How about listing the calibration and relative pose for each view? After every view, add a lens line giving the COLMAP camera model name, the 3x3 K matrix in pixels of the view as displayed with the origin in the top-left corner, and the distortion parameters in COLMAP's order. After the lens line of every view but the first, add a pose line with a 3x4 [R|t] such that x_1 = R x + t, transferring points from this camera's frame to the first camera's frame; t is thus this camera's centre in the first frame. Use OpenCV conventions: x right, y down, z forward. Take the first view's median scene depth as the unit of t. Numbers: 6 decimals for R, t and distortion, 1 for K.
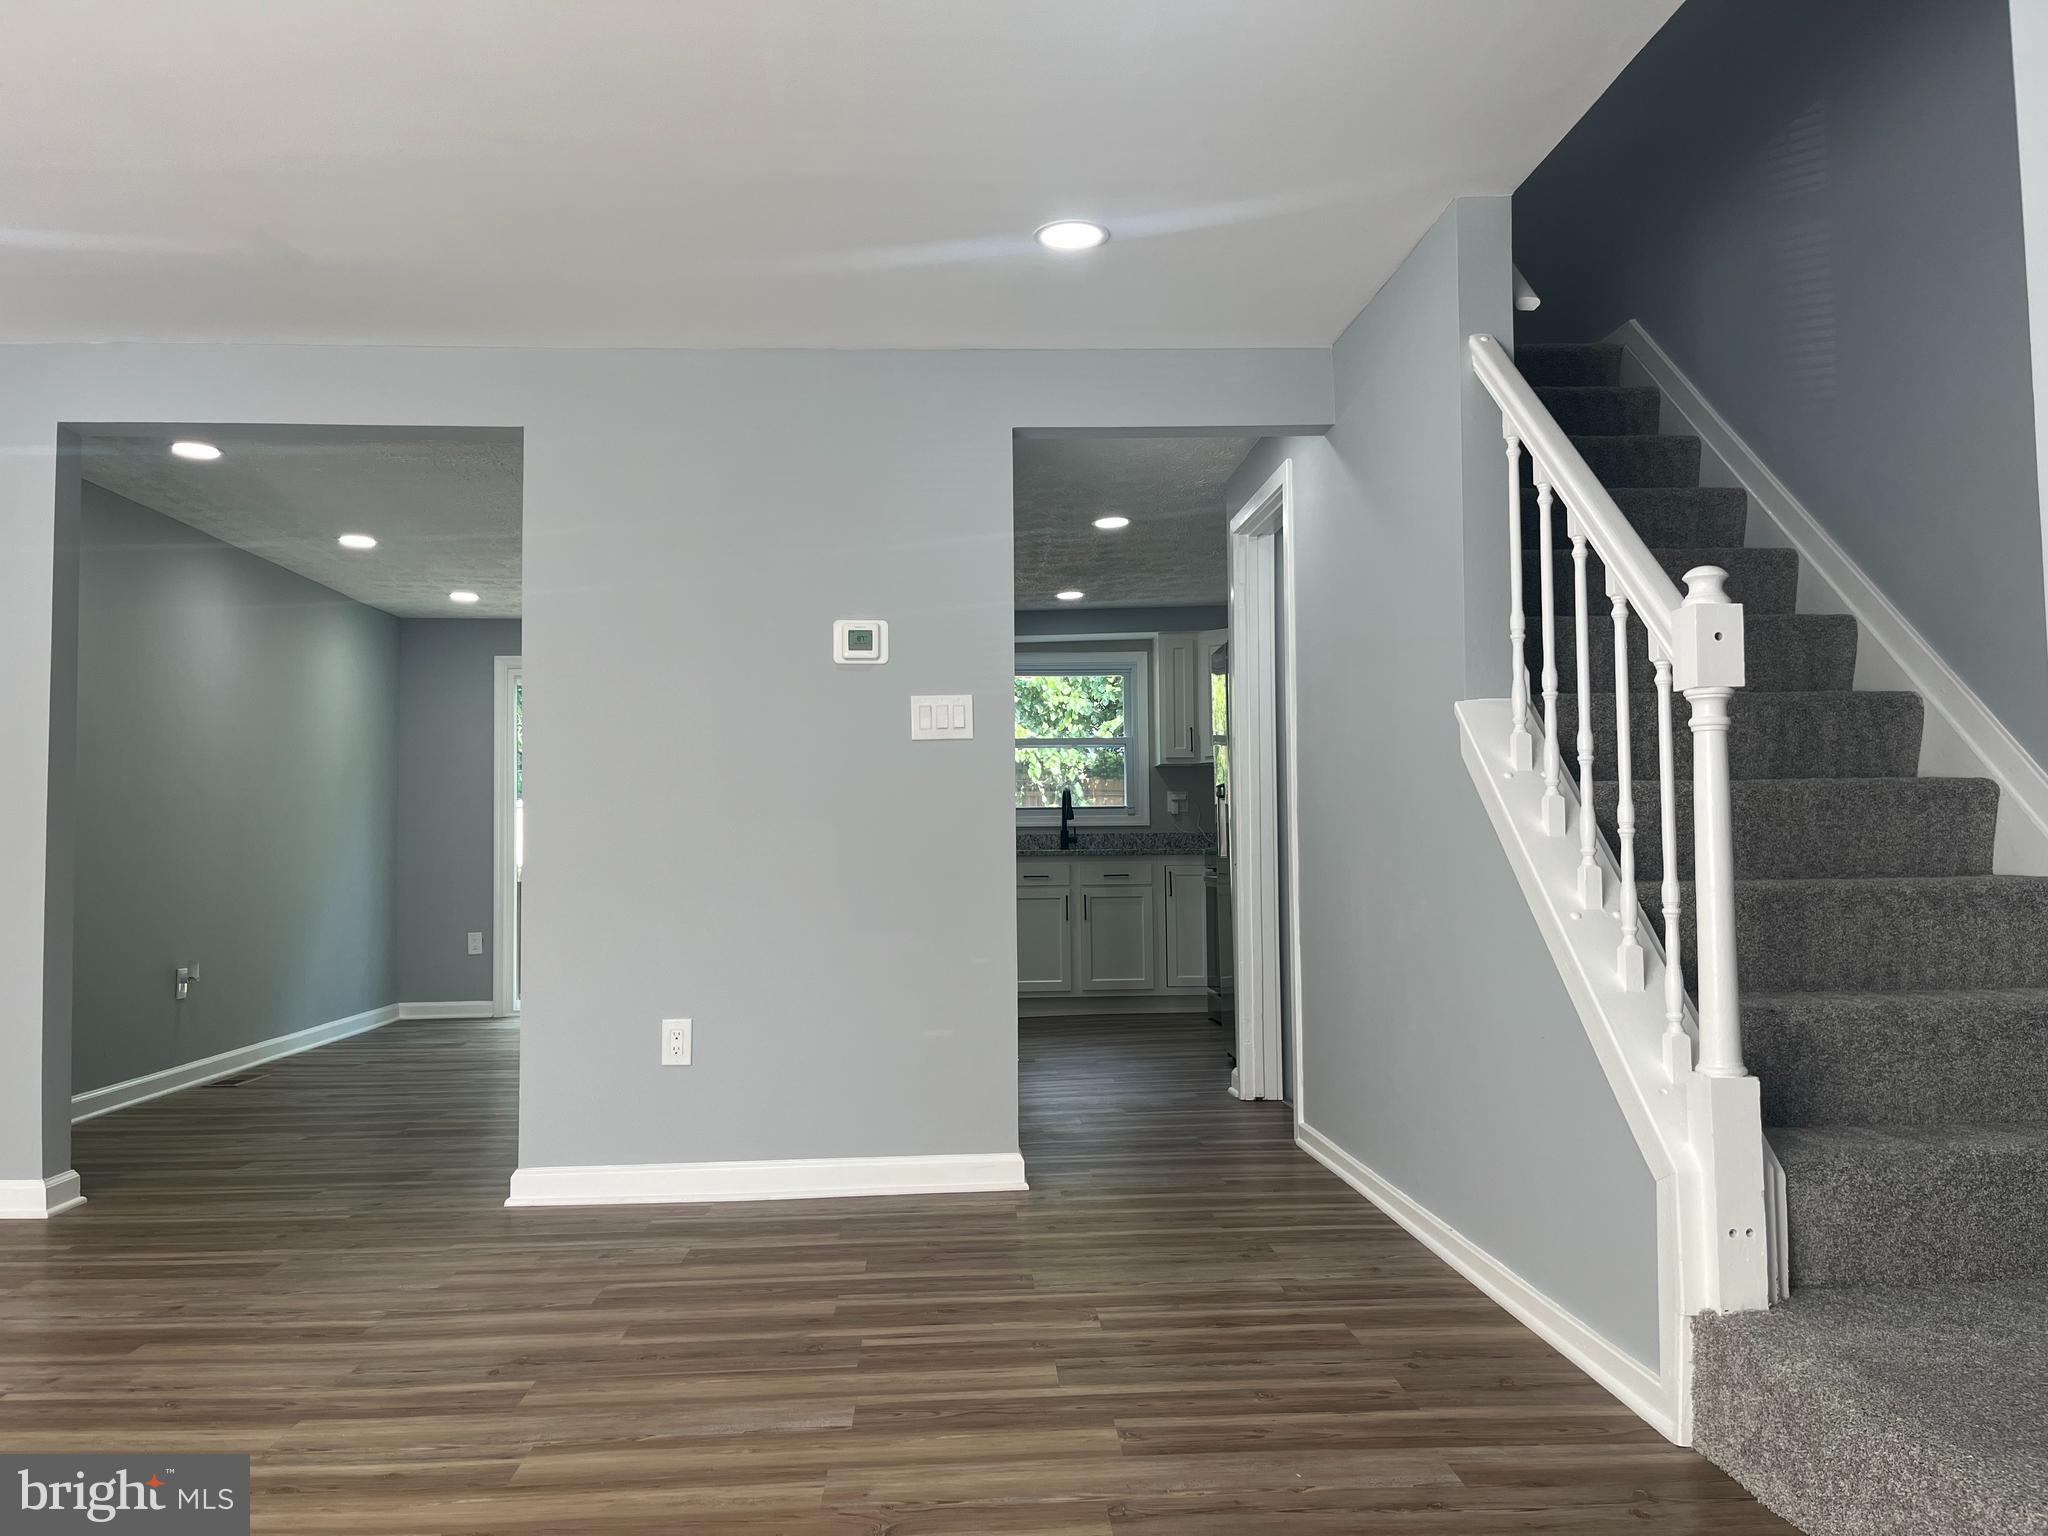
lens RADIAL K [[1561.7, 0, 1023.9], [0, 1561.7, 770.2], [0, 0, 1]] dist [0.039878, -0.028192]
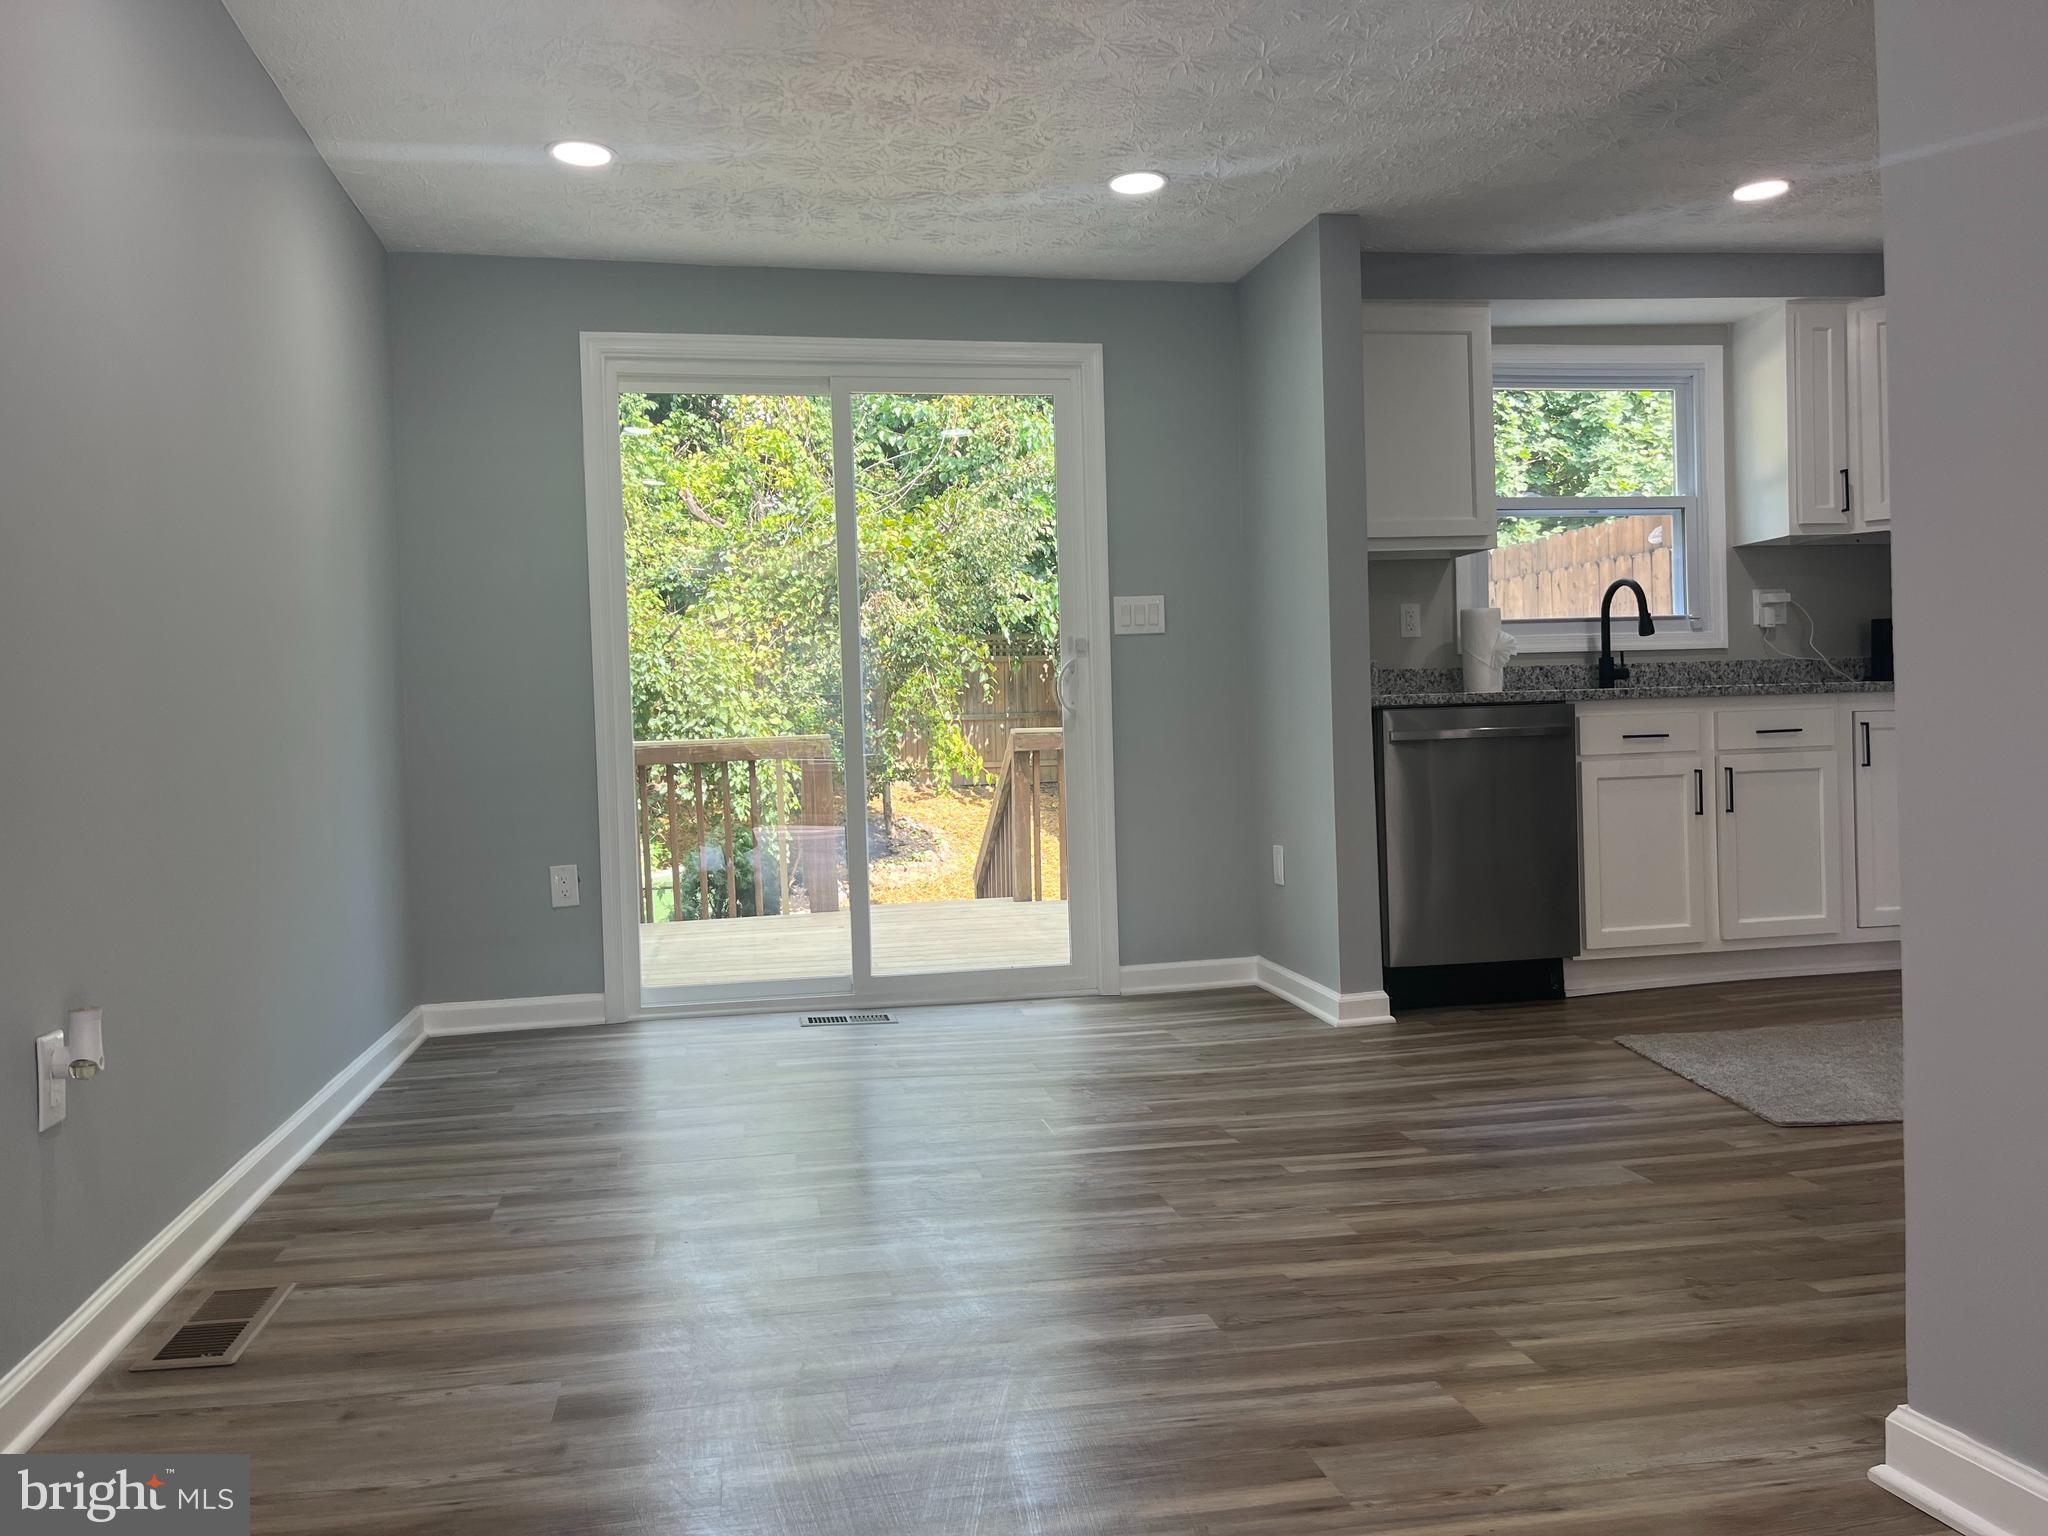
lens RADIAL K [[1561.7, 0, 1015.9], [0, 1561.7, 772.9], [0, 0, 1]] dist [0.039878, -0.028192]
pose [[0.990992, -0.021389, 0.132203, -0.784662], [0.011516, 0.997117, 0.075000, 0.104816], [-0.133426, -0.072802, 0.988381, 1.362928]]
